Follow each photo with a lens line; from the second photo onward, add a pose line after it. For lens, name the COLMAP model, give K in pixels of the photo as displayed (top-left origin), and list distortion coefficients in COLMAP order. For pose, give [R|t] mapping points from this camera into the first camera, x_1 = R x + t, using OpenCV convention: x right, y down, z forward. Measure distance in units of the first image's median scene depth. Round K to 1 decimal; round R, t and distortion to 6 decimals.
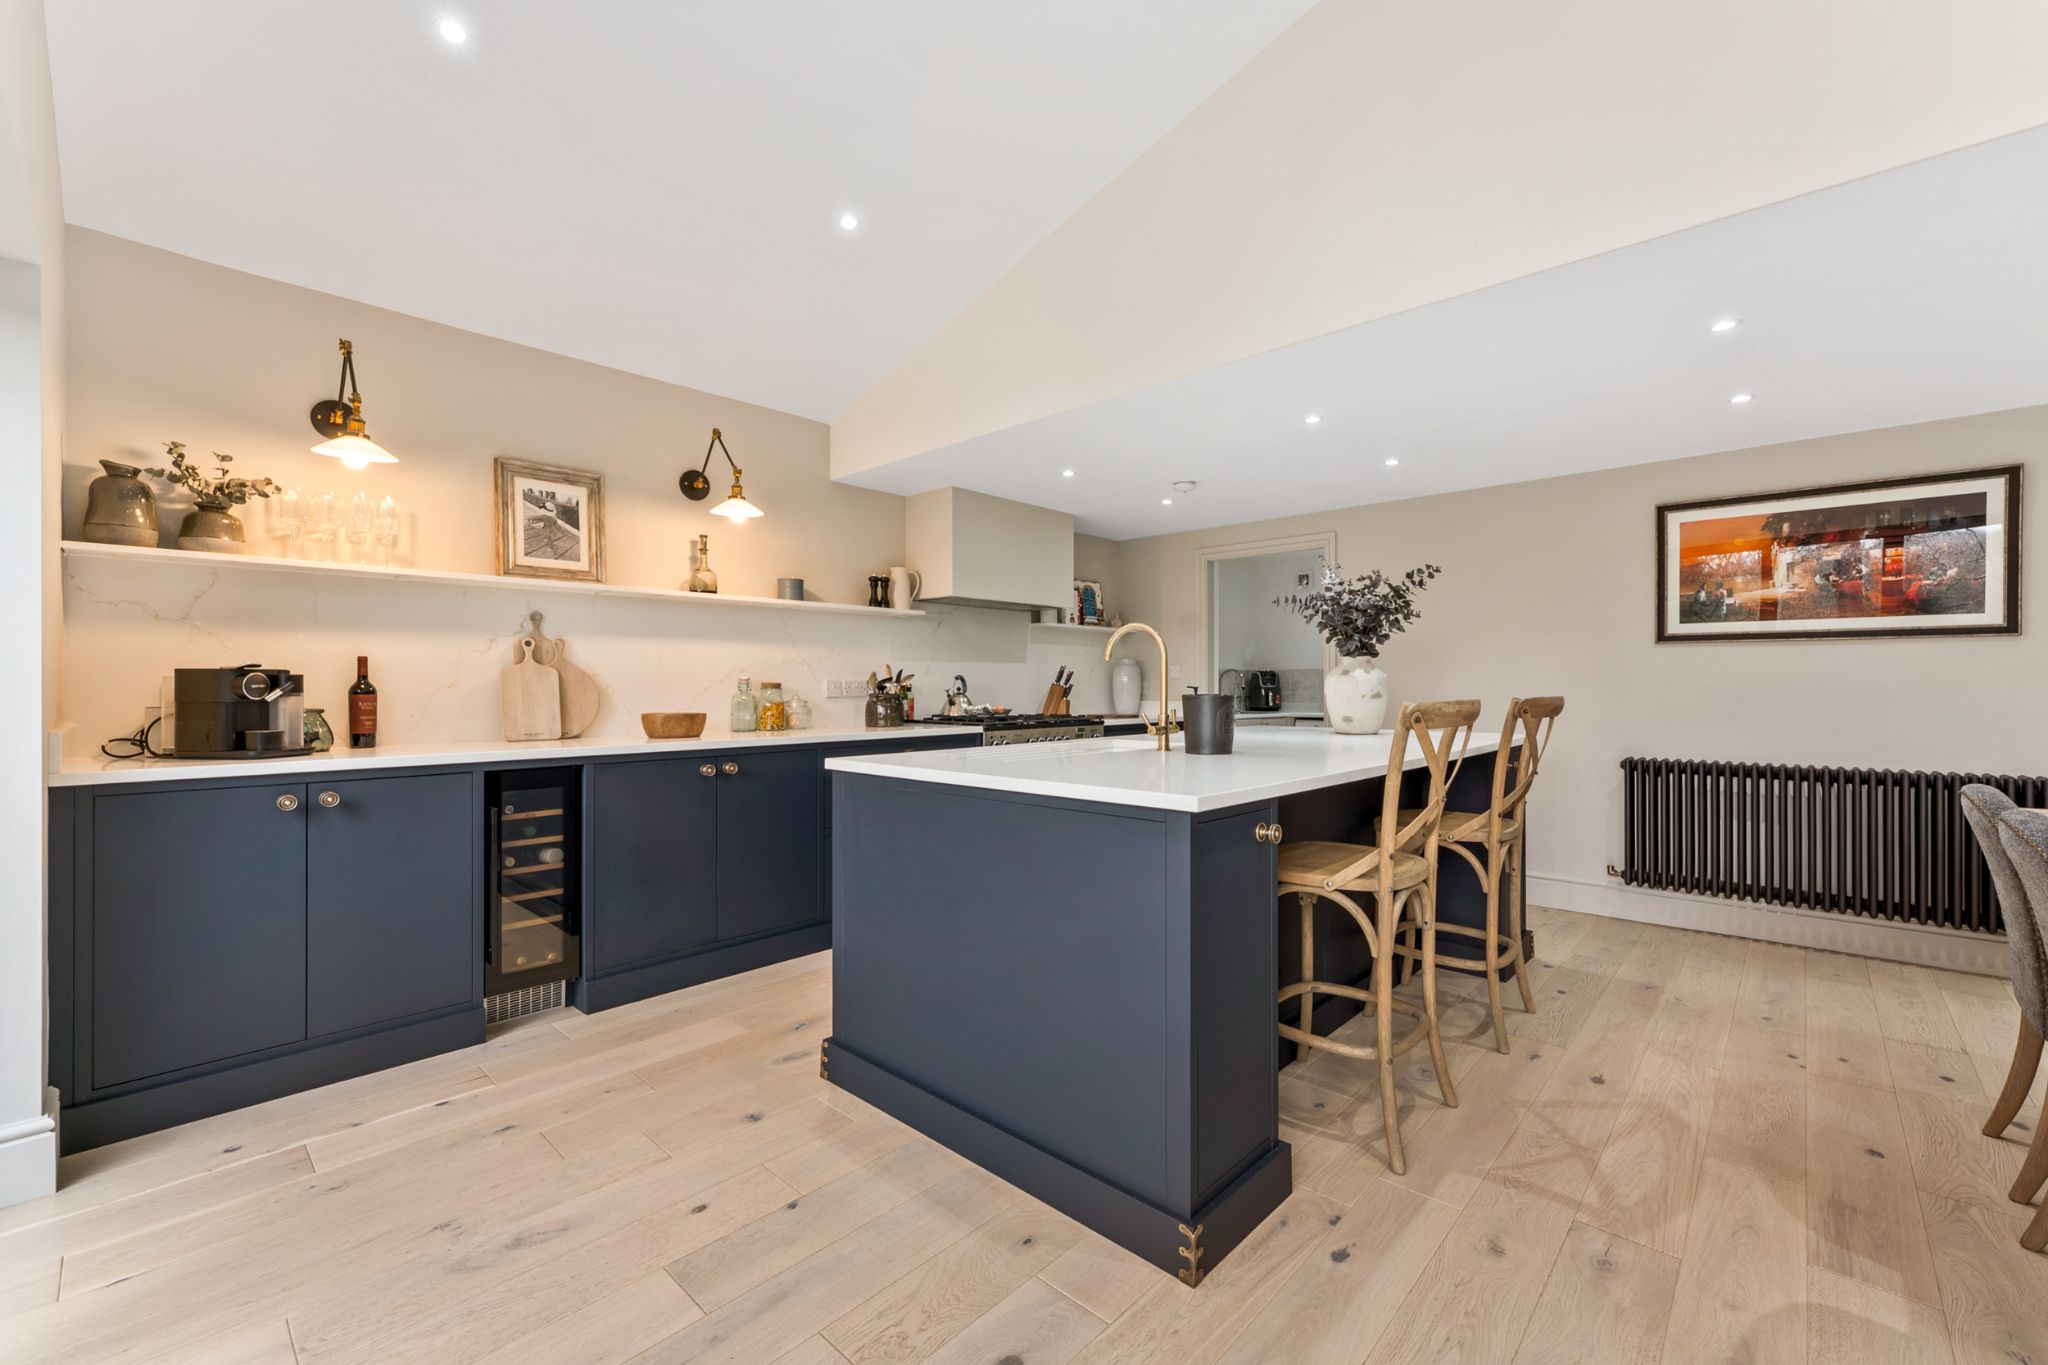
lens RADIAL K [[844.9, 0, 1026.1], [0, 844.9, 672.3], [0, 0, 1]] dist [-0.000779, -0.000486]
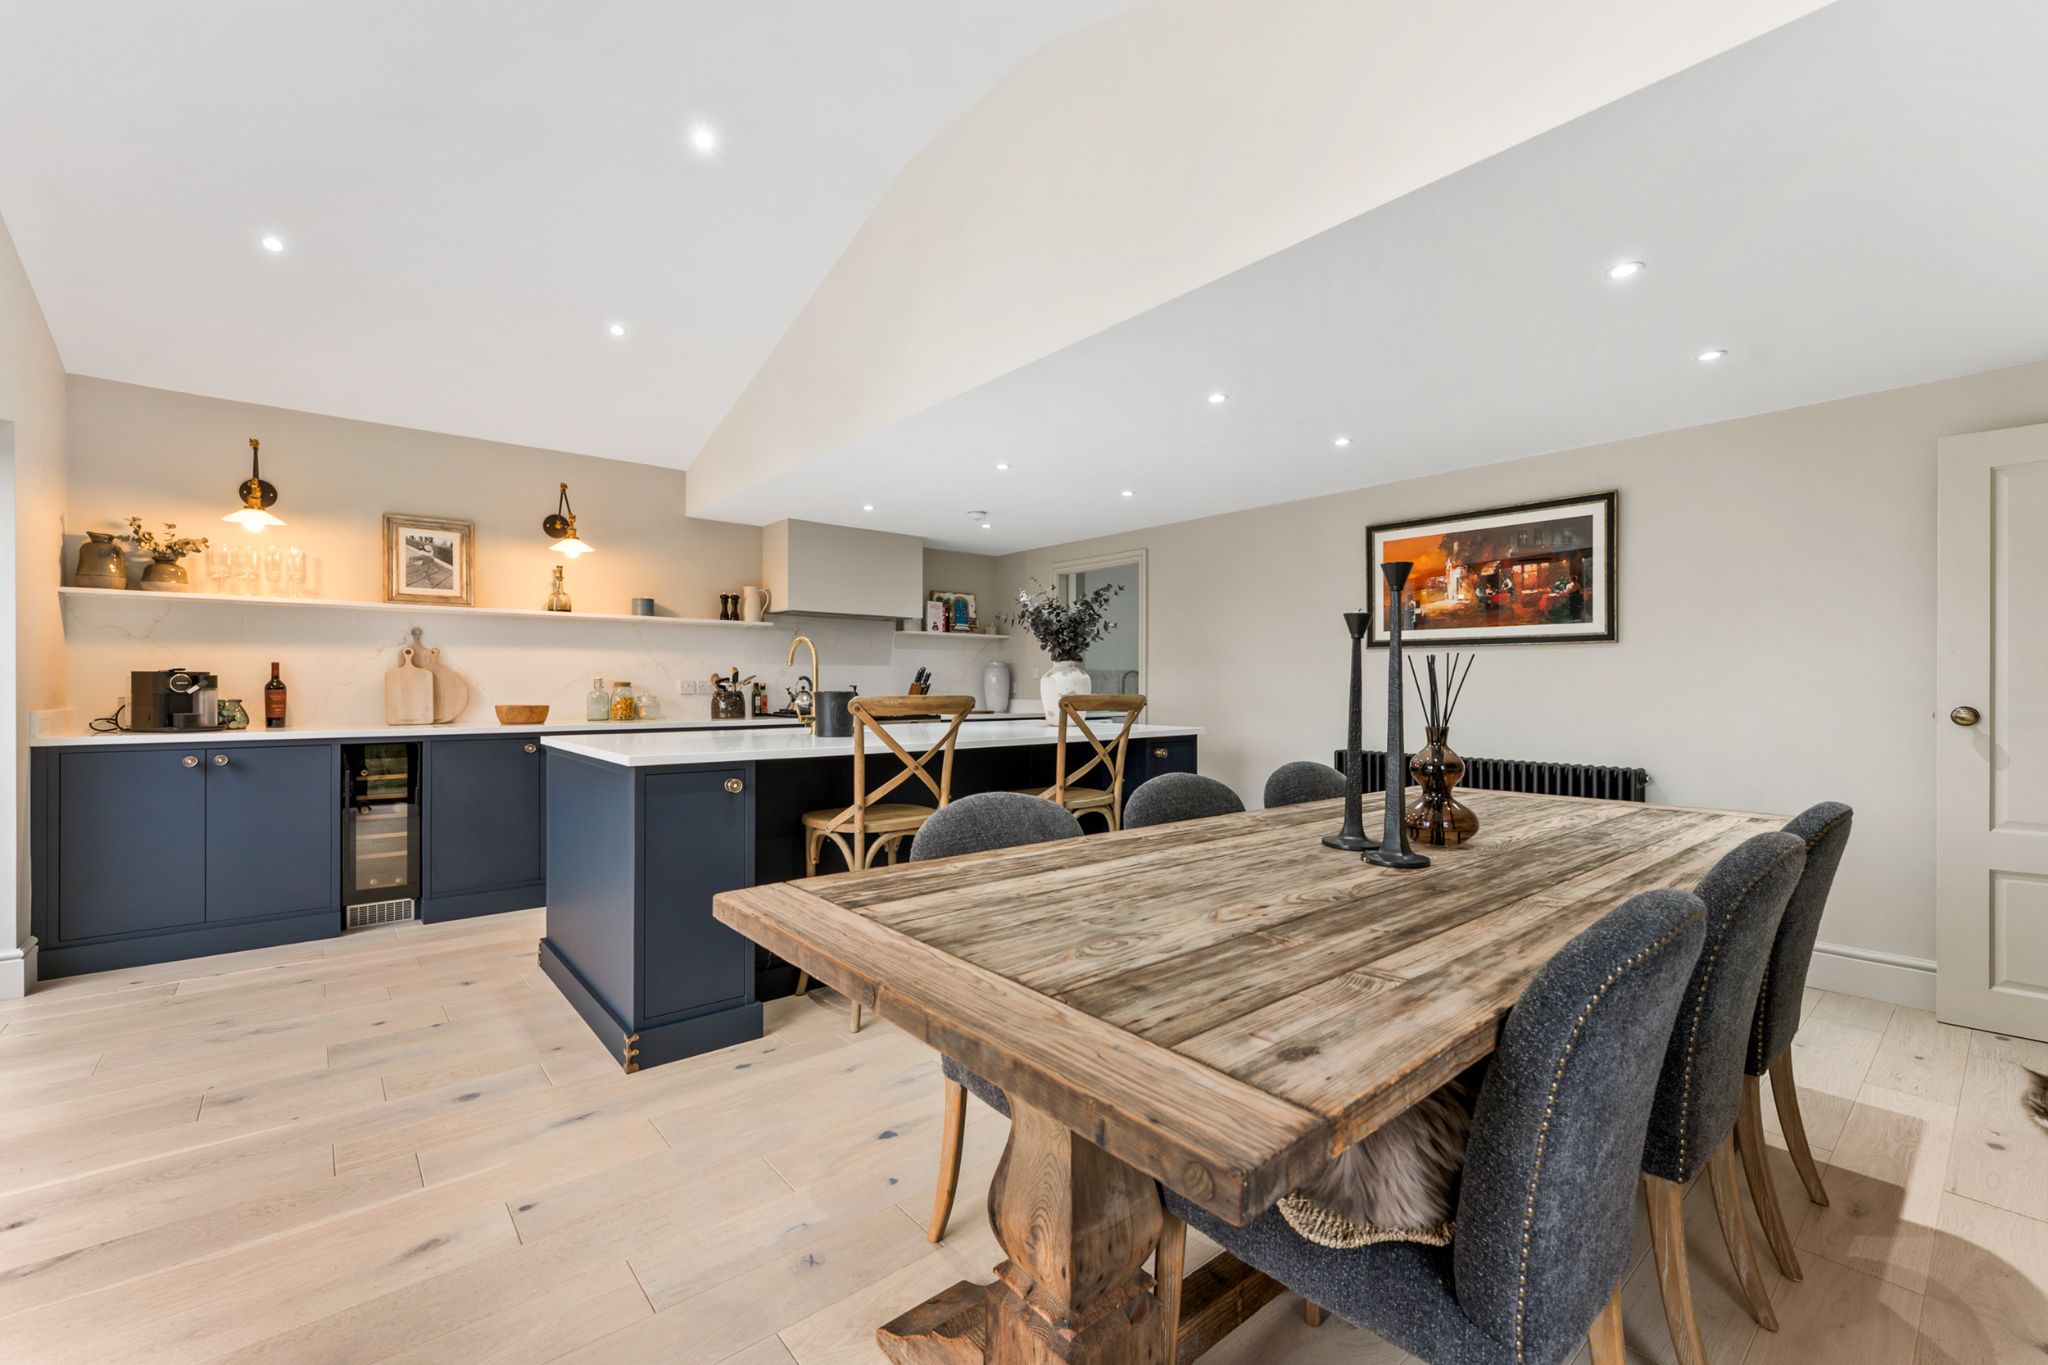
lens RADIAL K [[855.7, 0, 1033.1], [0, 855.7, 677.4], [0, 0, 1]] dist [0.000191, -0.000116]
pose [[0.993036, 0.001975, -0.117793, 0.546780], [-0.001296, 0.999982, 0.005840, -0.003338], [0.117802, -0.005647, 0.993021, -0.226127]]
